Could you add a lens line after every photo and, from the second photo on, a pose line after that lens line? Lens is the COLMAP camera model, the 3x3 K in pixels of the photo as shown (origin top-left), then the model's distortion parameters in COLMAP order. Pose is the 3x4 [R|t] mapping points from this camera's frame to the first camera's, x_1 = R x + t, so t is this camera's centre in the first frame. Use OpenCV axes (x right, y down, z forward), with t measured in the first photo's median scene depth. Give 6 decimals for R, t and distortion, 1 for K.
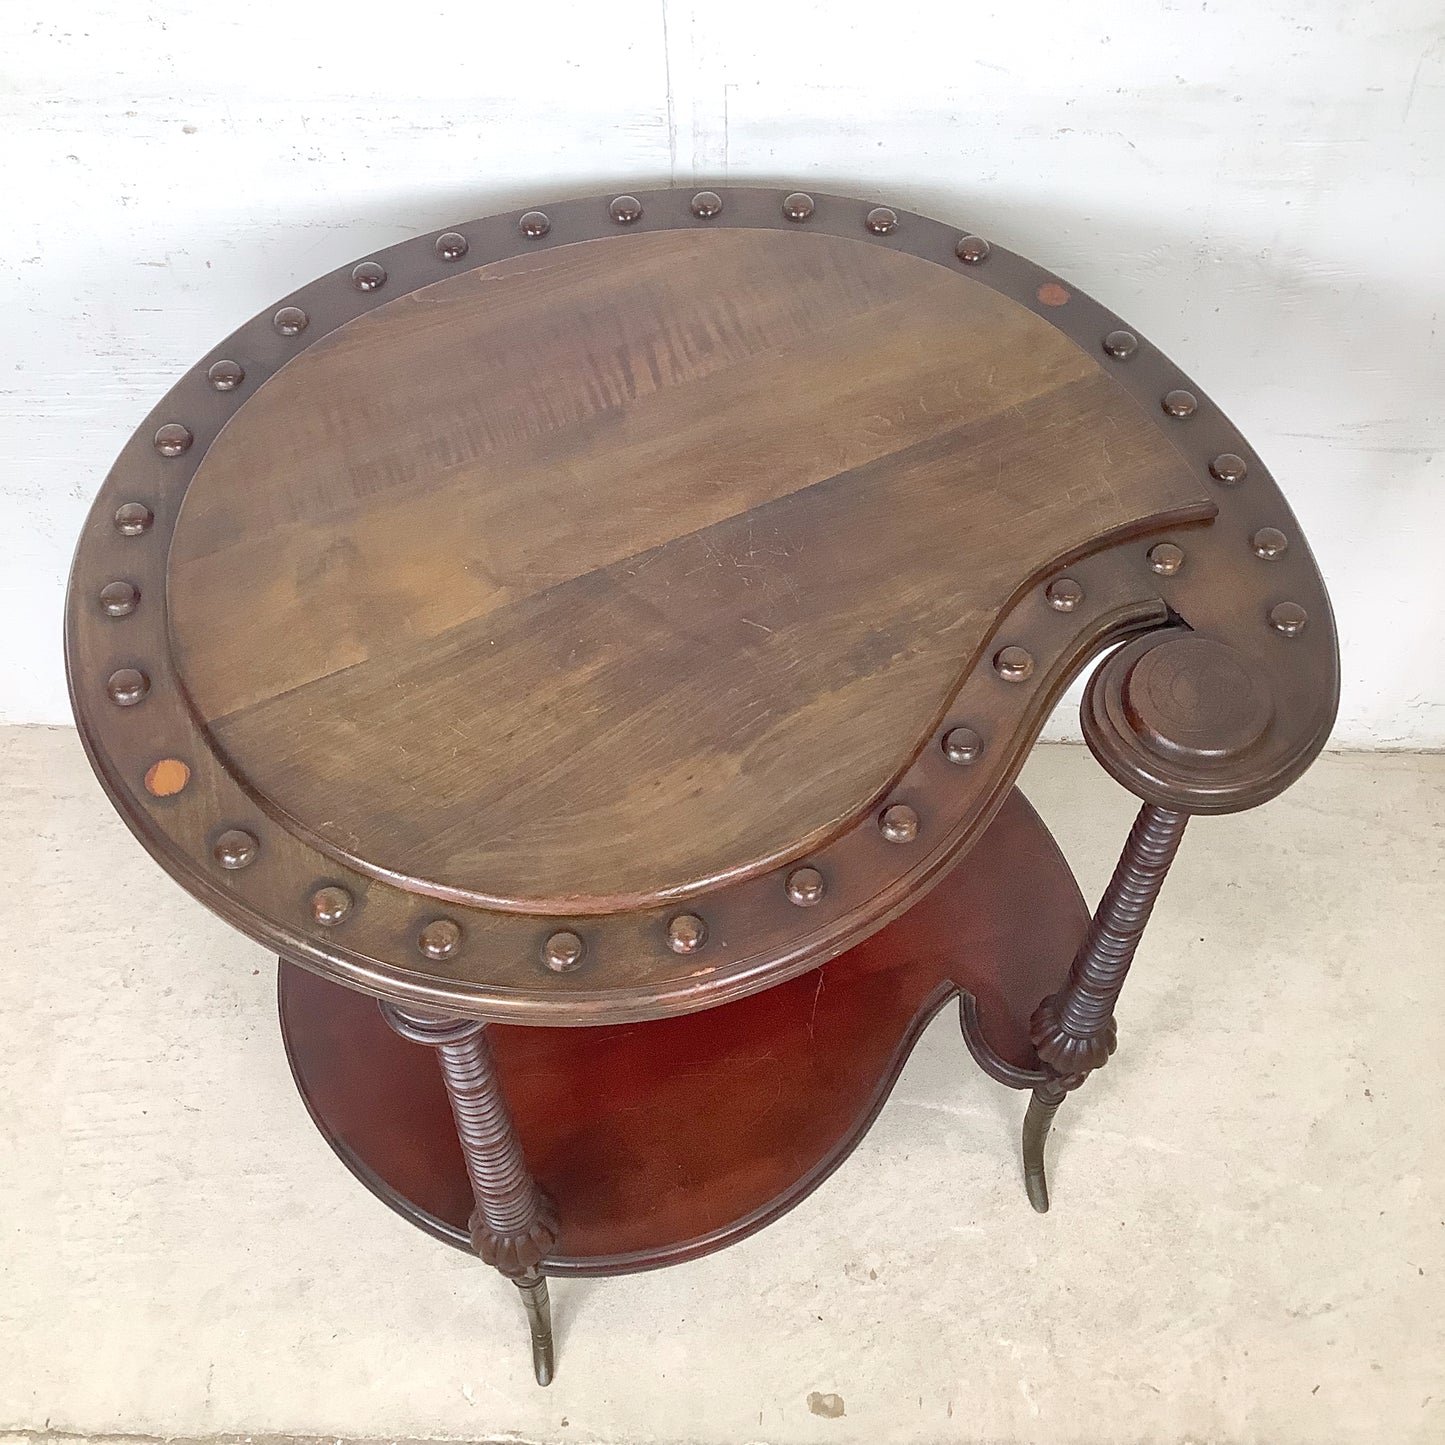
lens RADIAL K [[1740.7, 0, 719.8], [0, 1740.7, 725.2], [0, 0, 1]] dist [0.143351, -0.319718]
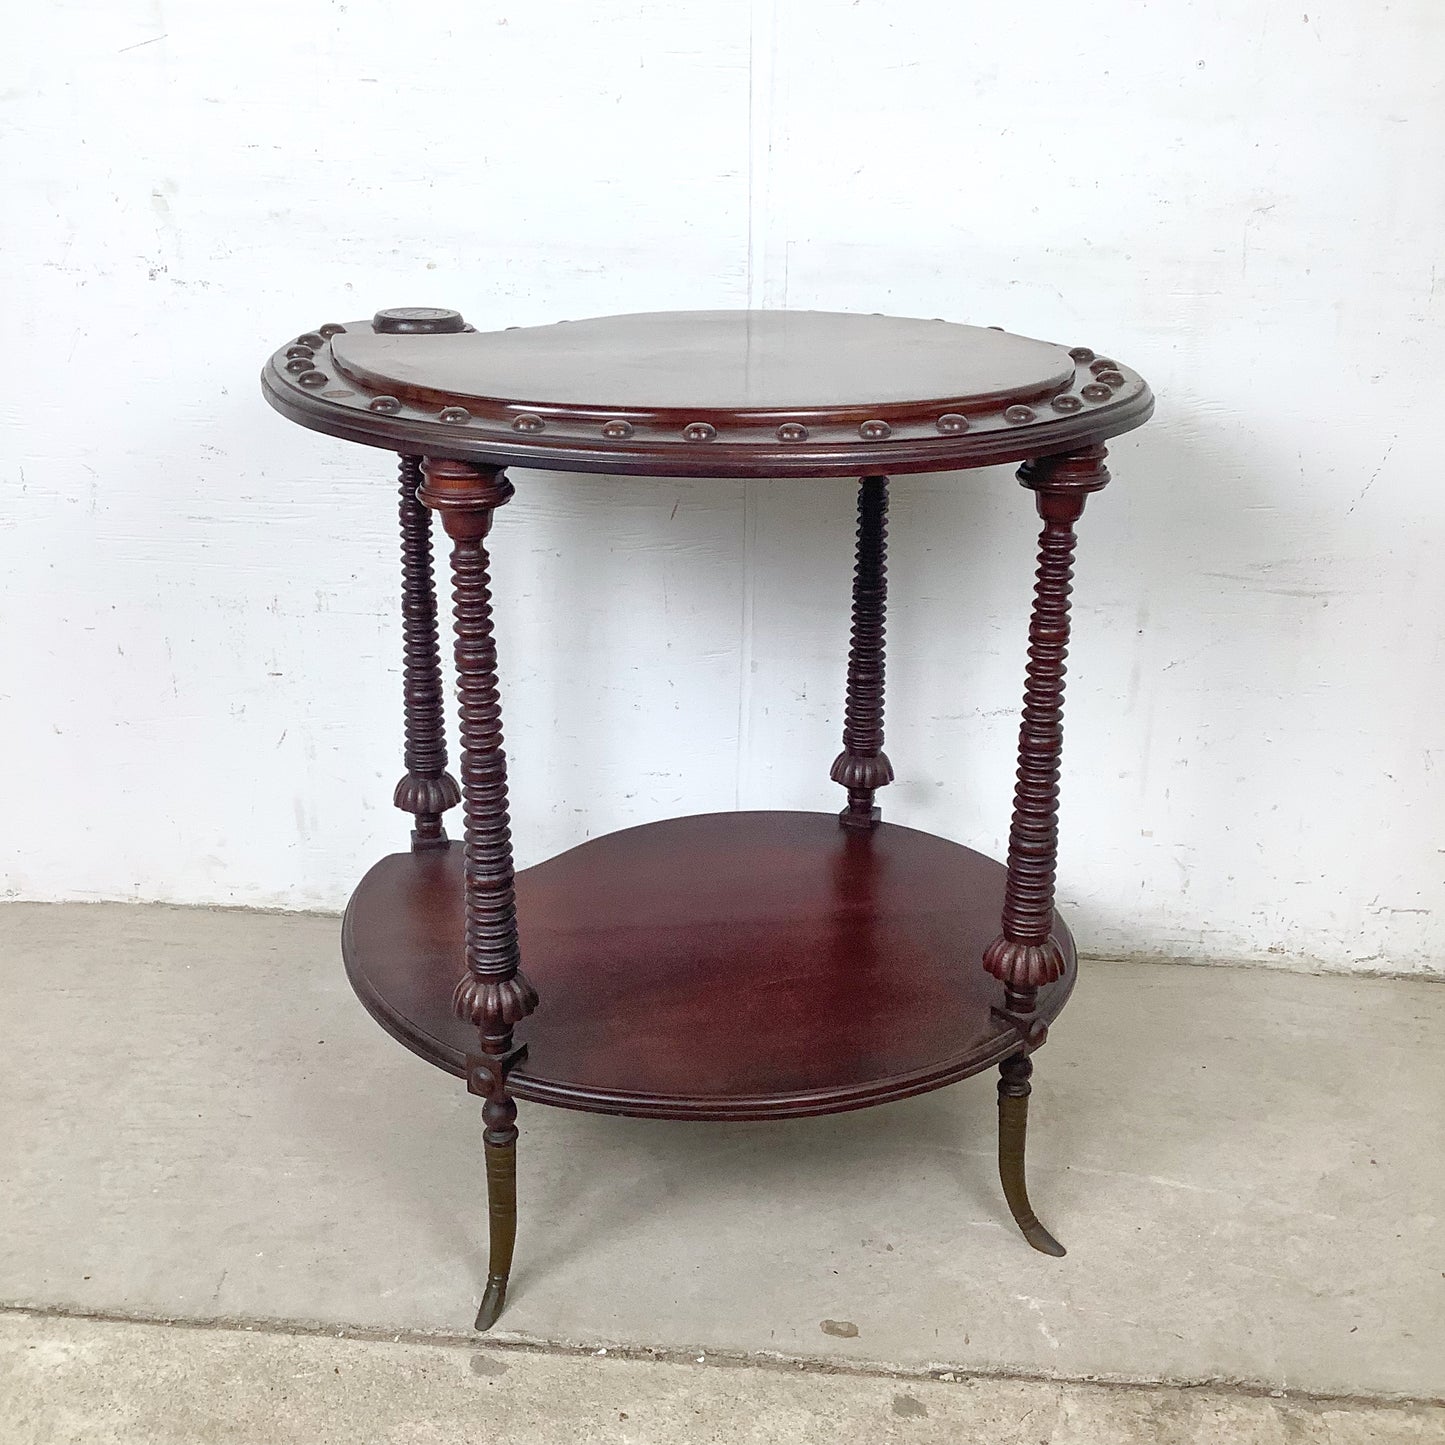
lens RADIAL K [[1759.3, 0, 720.7], [0, 1759.3, 721.9], [0, 0, 1]] dist [0.152991, -0.362917]
pose [[0.998246, 0.041555, -0.042174, 0.021510], [-0.058421, 0.806979, -0.587683, 0.680054], [0.009613, 0.589116, 0.807991, 0.003835]]
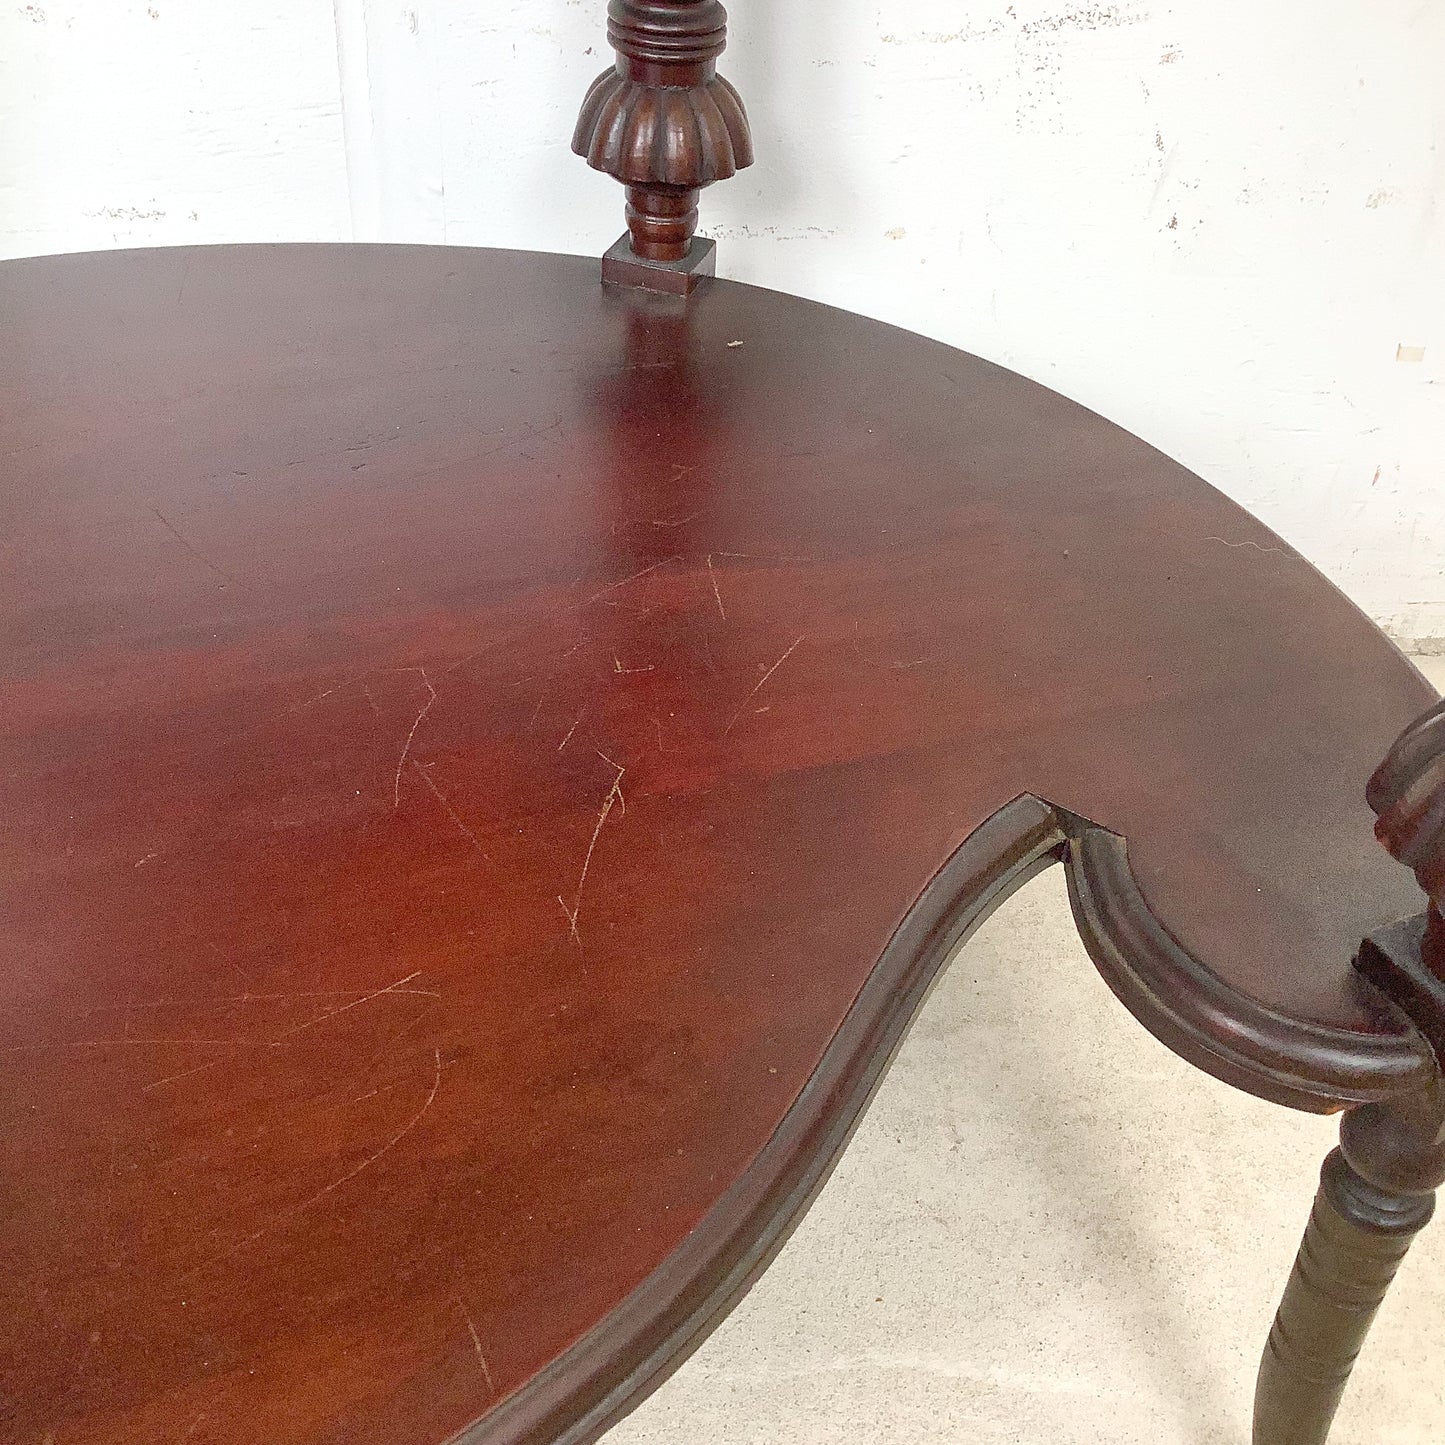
lens RADIAL K [[1752.3, 0, 715.6], [0, 1752.3, 720.2], [0, 0, 1]] dist [0.142585, -0.328357]
pose [[0.998430, 0.012467, 0.054604, 0.055684], [0.005369, 0.949119, -0.314872, 0.219422], [-0.055751, 0.314671, 0.947562, 0.672660]]
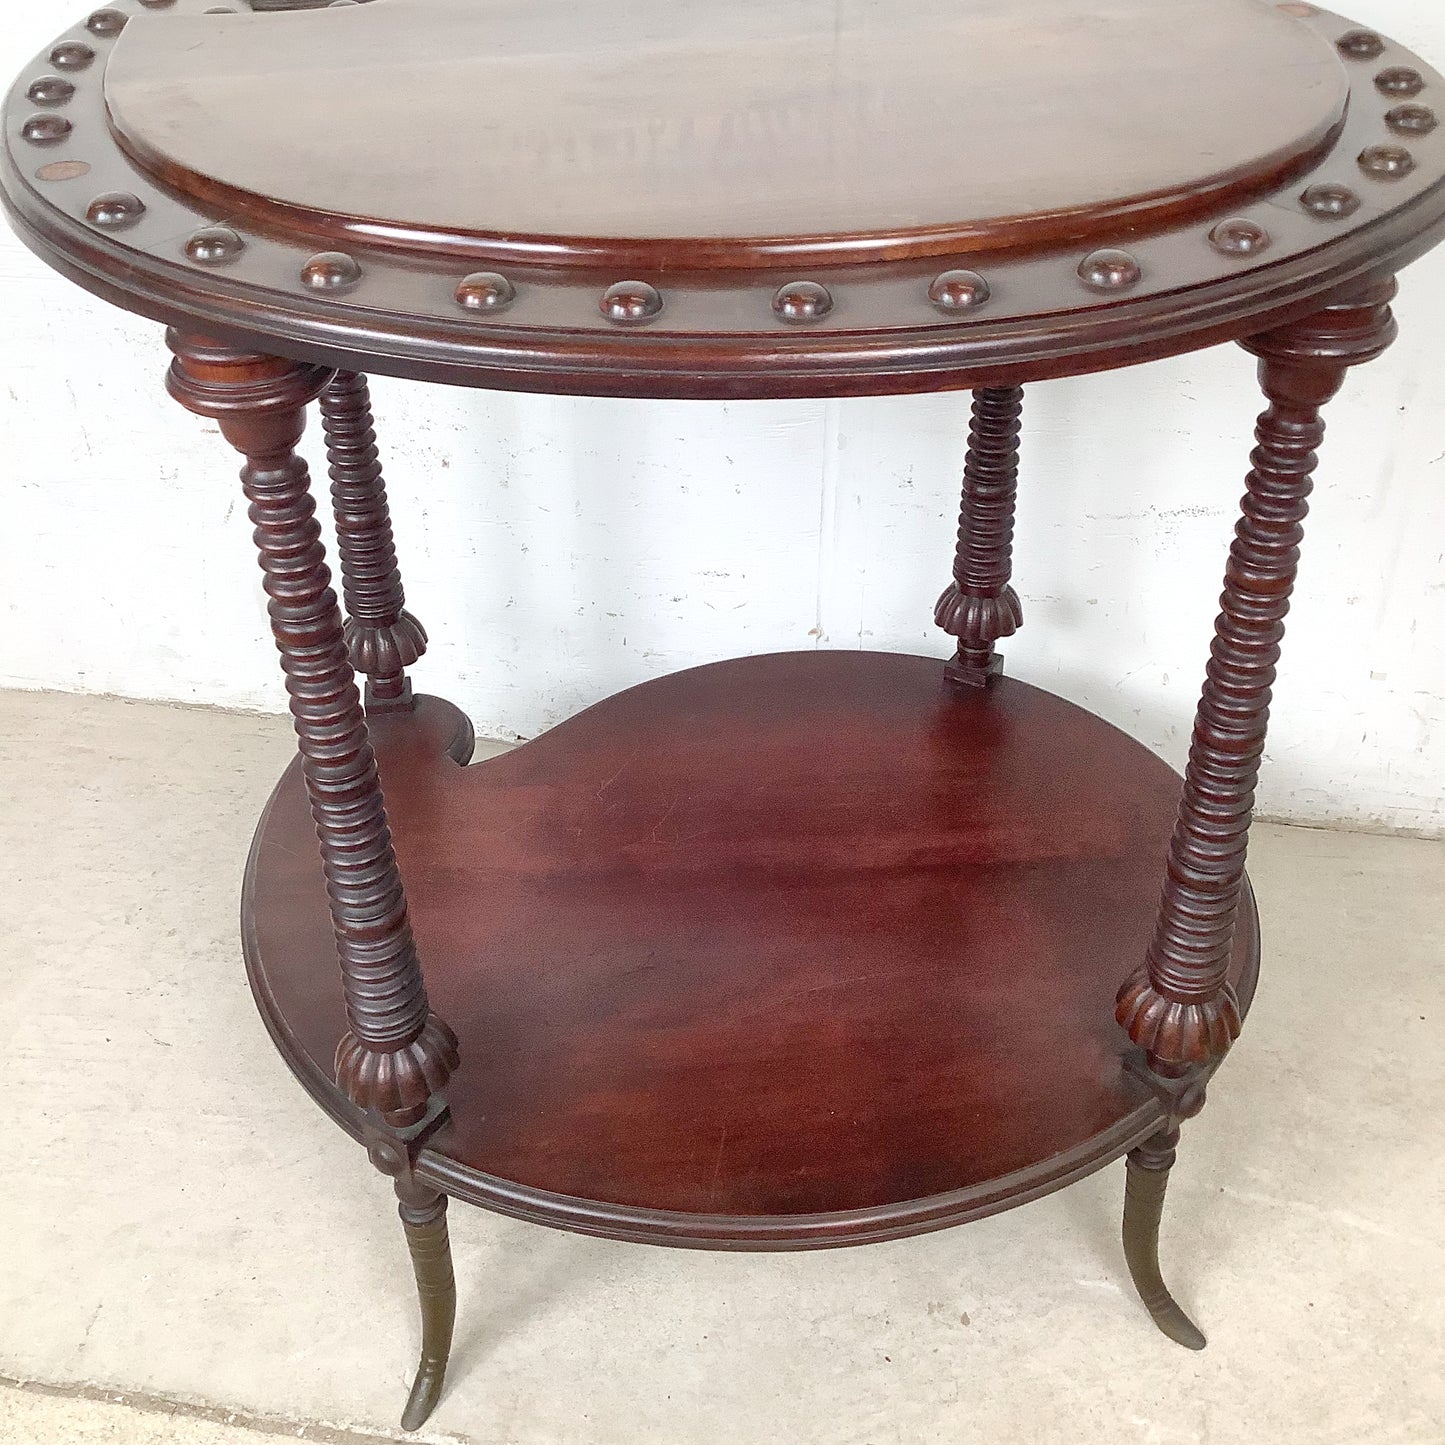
lens RADIAL K [[1740.7, 0, 719.8], [0, 1740.7, 725.2], [0, 0, 1]] dist [0.143351, -0.319718]
pose [[0.987673, 0.088875, -0.128855, 0.059109], [-0.128176, 0.931707, -0.339842, 0.349346], [0.089851, 0.352169, 0.931614, 0.206853]]
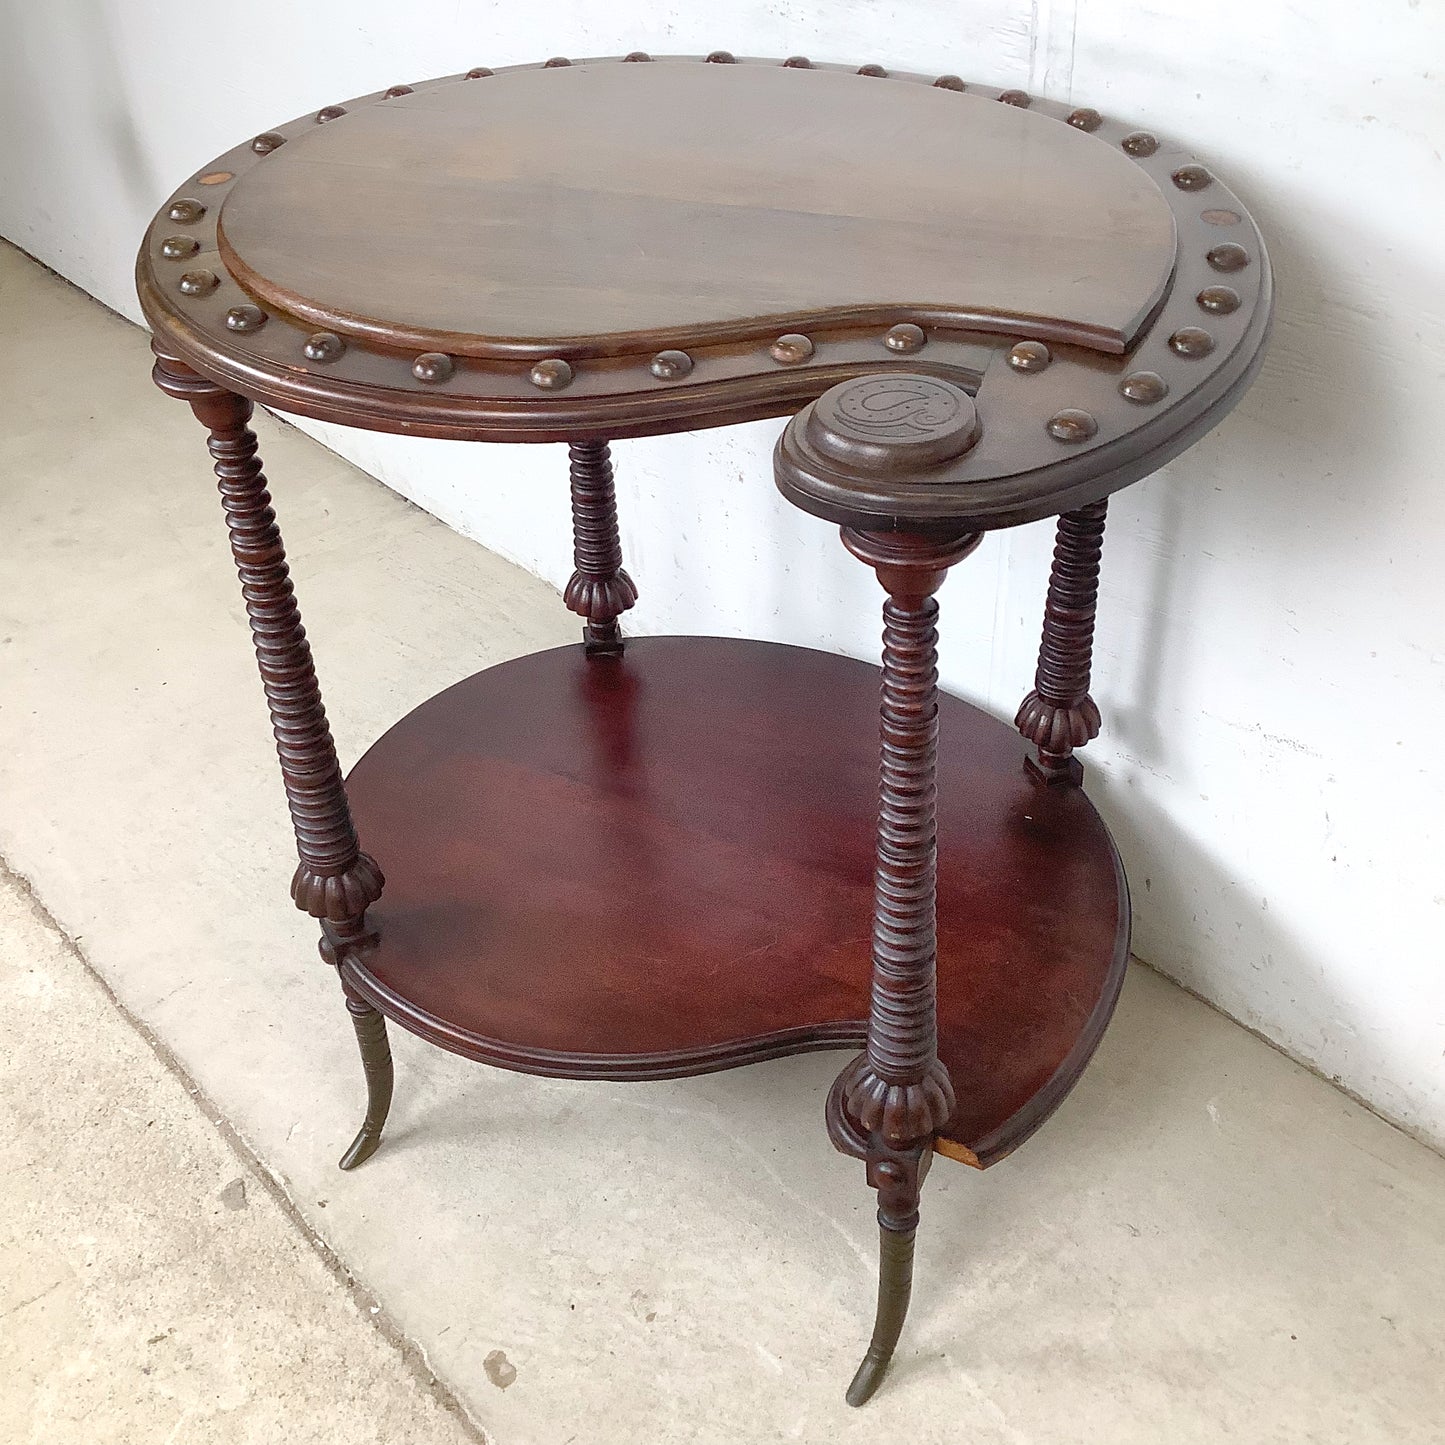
lens RADIAL K [[1738.9, 0, 721.1], [0, 1738.9, 717.4], [0, 0, 1]] dist [0.138989, -0.299012]
pose [[0.674372, 0.418816, -0.608124, 0.511861], [-0.595316, 0.795615, -0.112227, 0.159042], [0.436831, 0.437709, 0.785869, 0.222789]]
